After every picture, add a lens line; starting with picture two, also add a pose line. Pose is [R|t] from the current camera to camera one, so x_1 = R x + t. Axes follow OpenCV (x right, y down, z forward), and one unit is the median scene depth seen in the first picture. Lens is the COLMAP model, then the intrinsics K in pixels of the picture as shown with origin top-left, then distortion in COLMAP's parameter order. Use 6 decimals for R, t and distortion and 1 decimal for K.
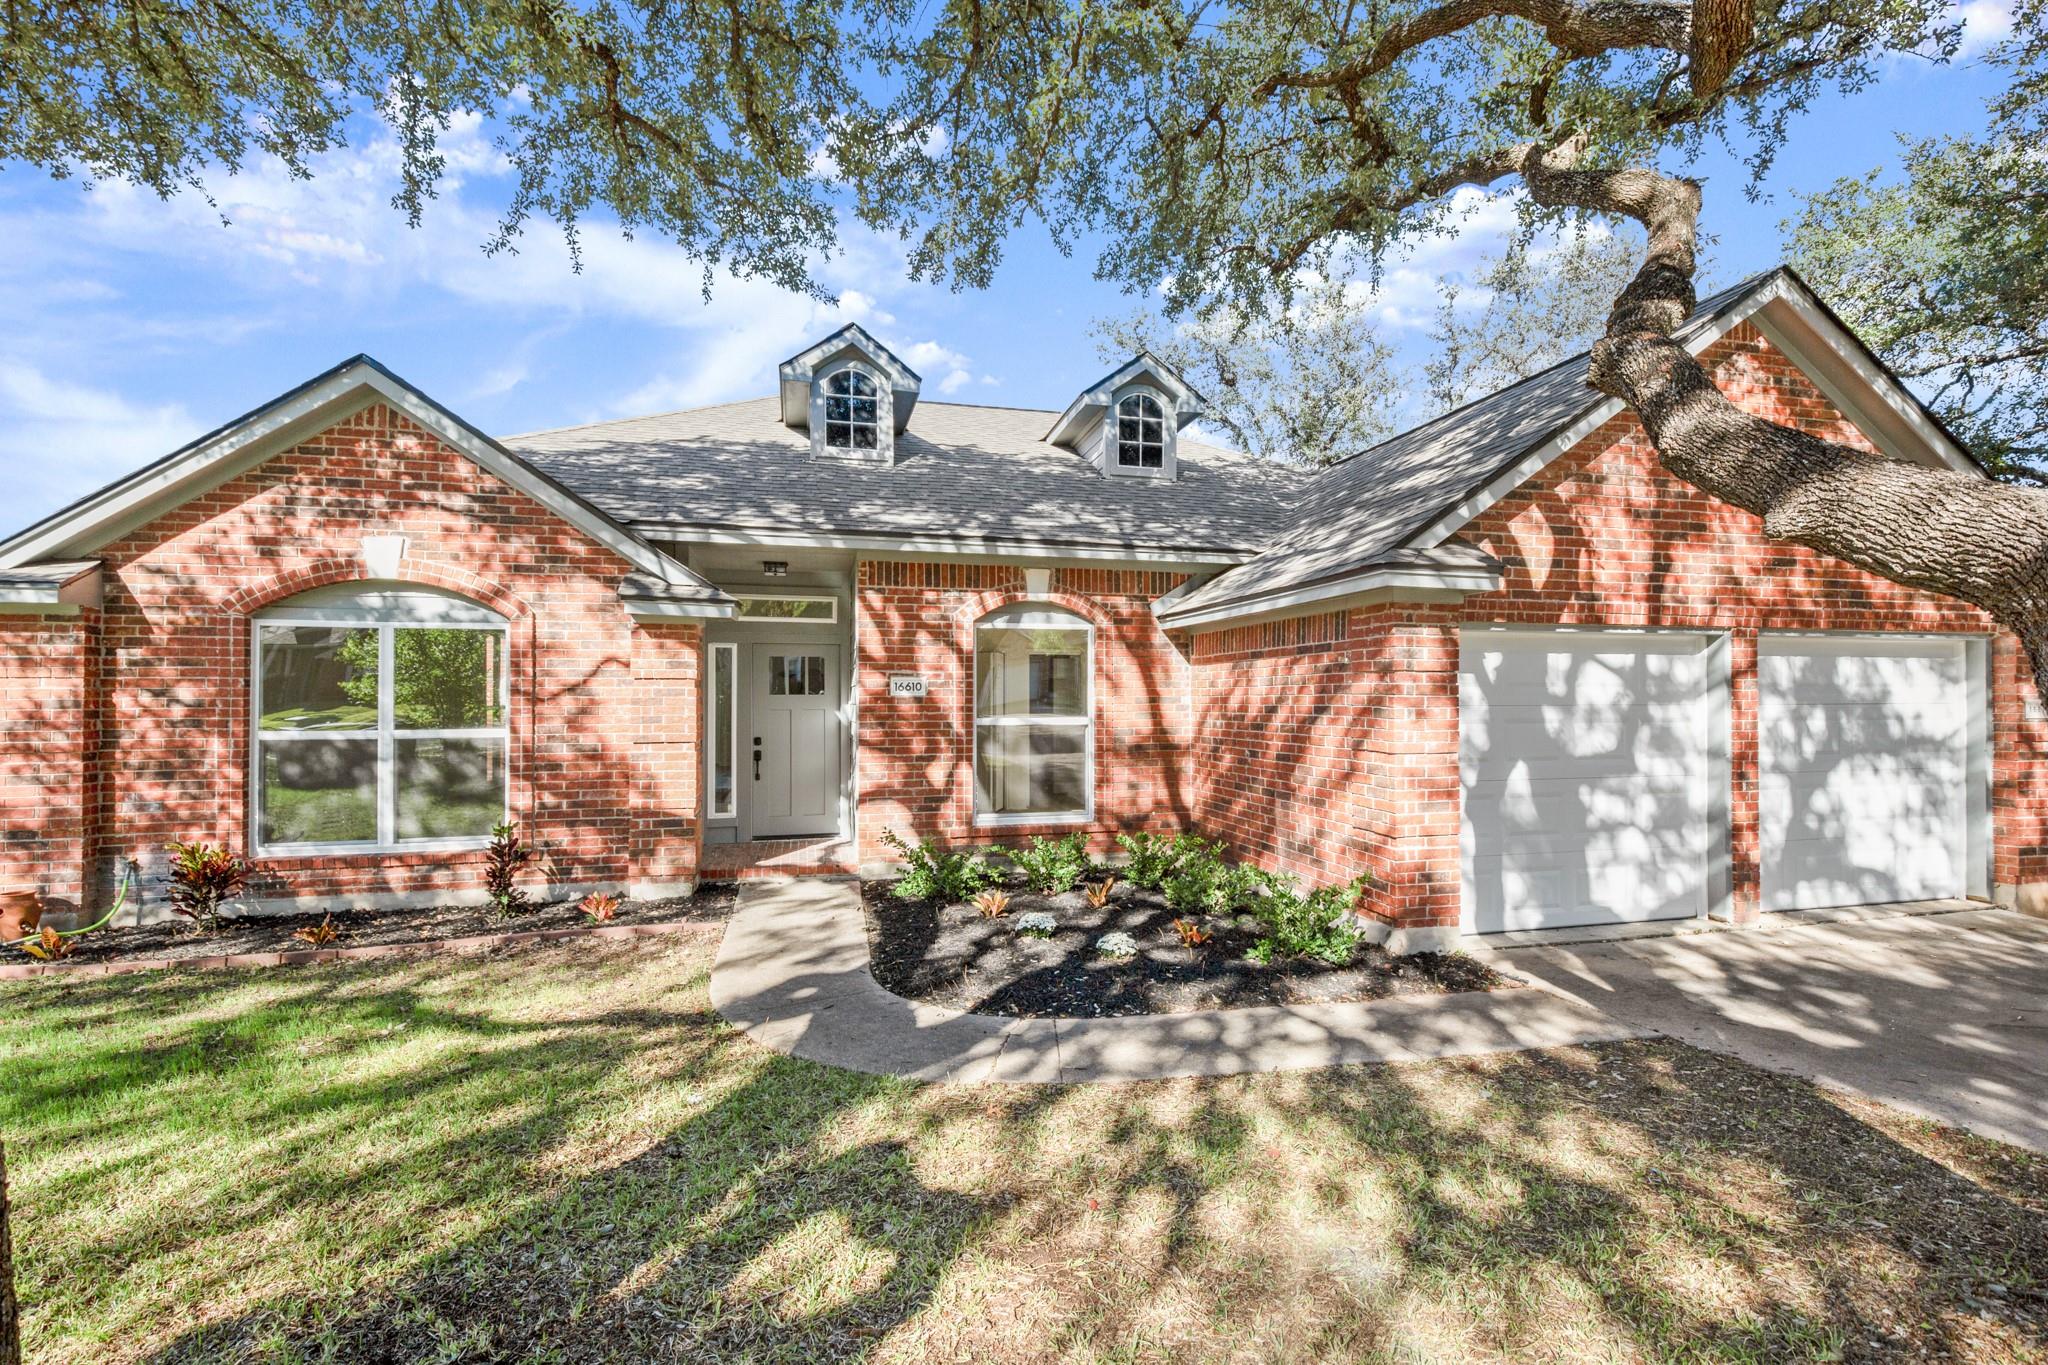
lens RADIAL K [[927.6, 0, 1060.2], [0, 927.6, 721.2], [0, 0, 1]] dist [-0.027176, 0.000326]
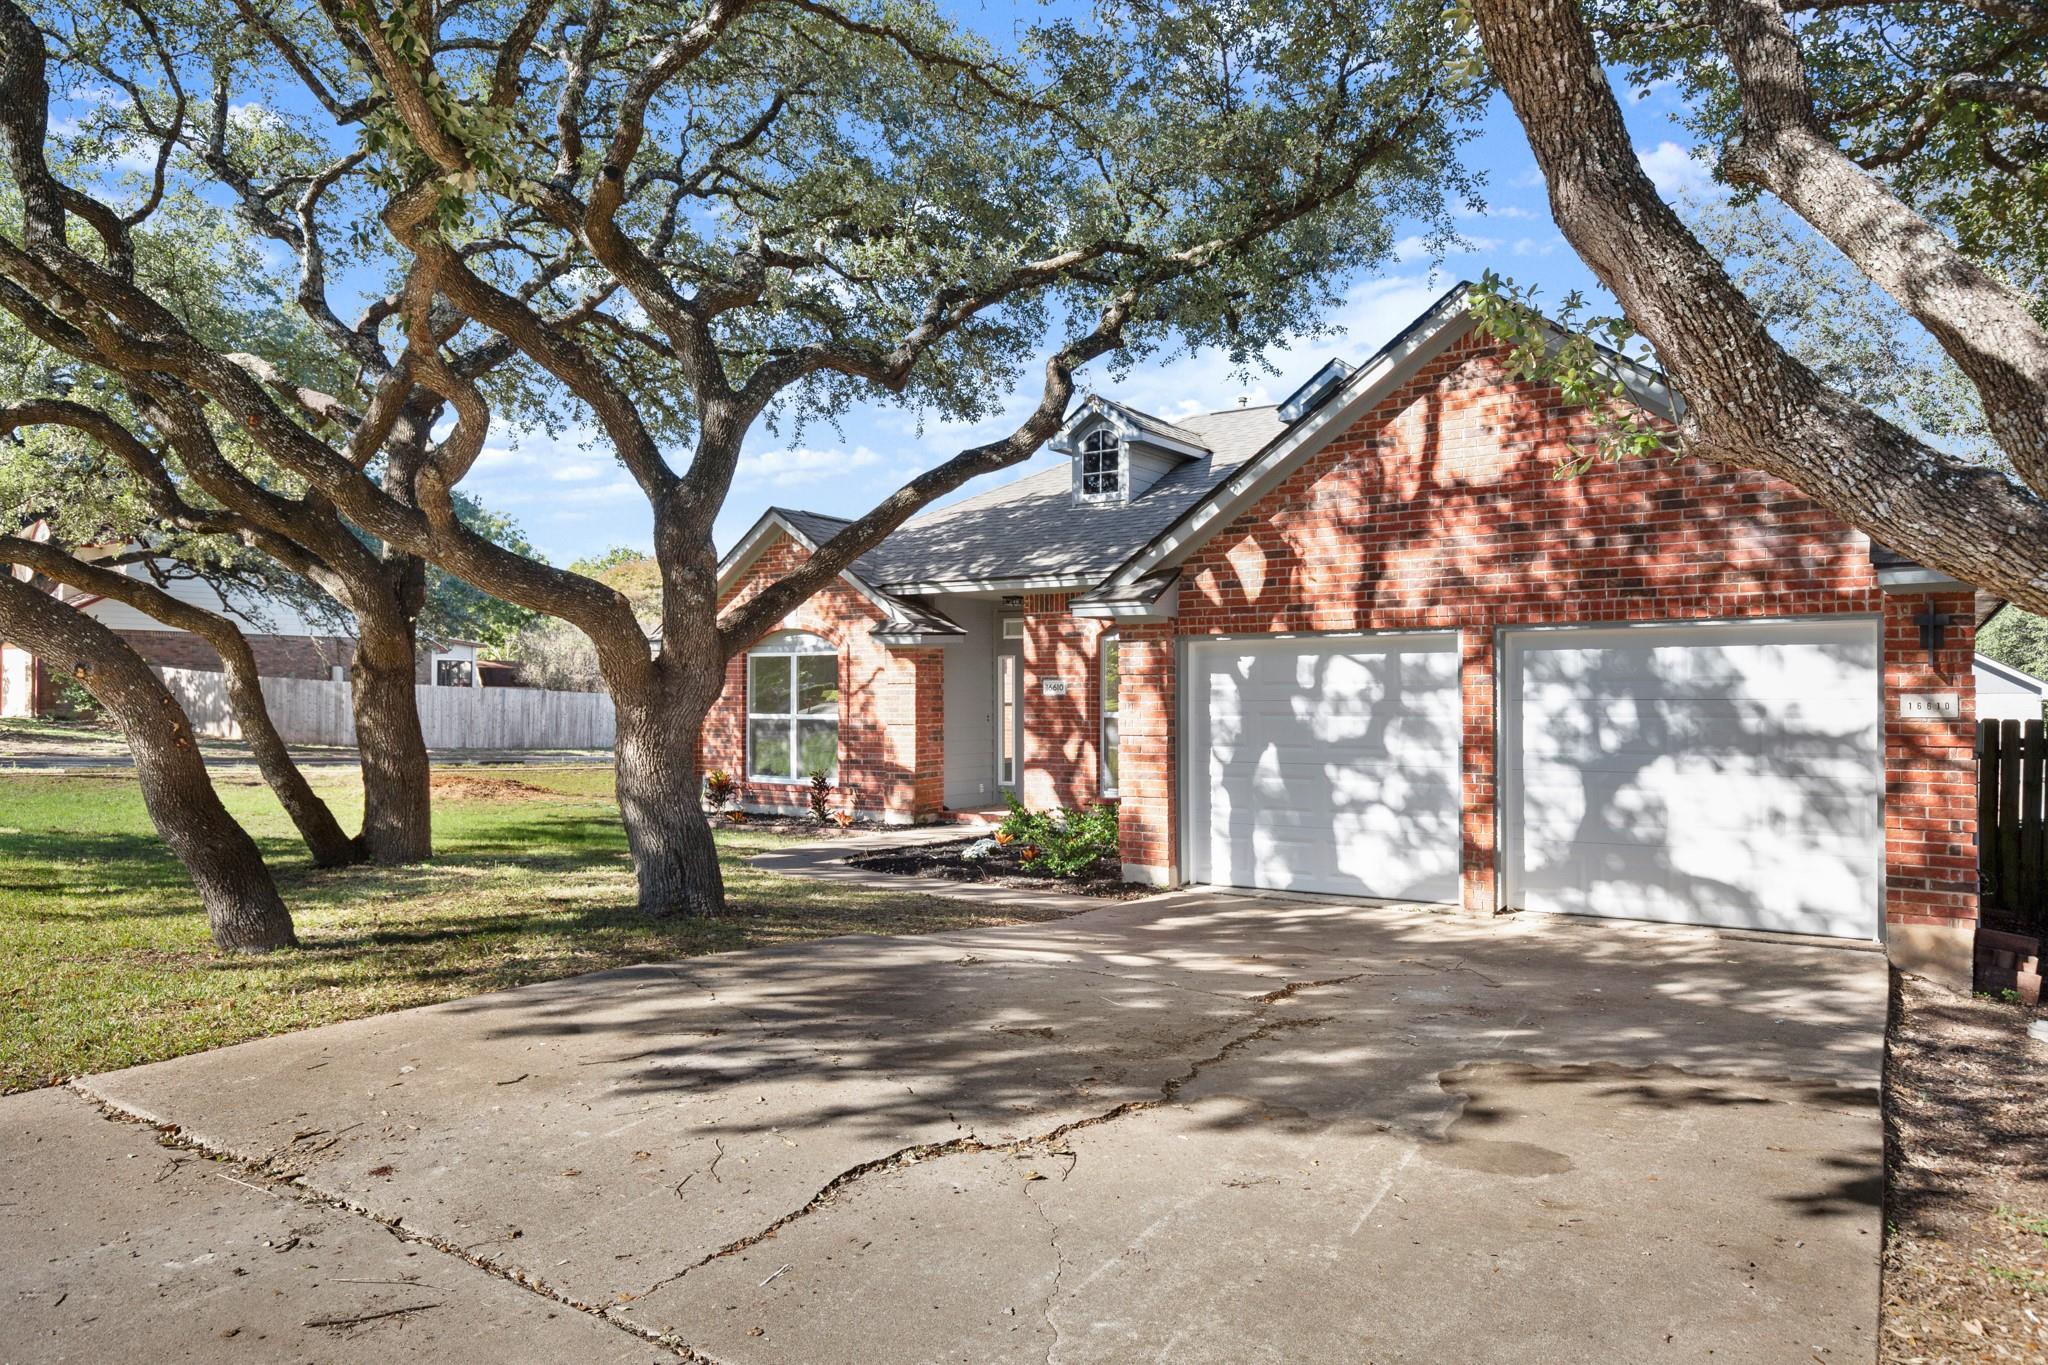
lens RADIAL K [[1371.8, 0, 1022.2], [0, 1371.8, 690.5], [0, 0, 1]] dist [-0.000385, -0.000942]
pose [[0.659430, -0.006411, -0.751738, 1.505627], [-0.015706, 0.999628, -0.022303, 0.019911], [0.751602, 0.026514, 0.659084, -0.400174]]
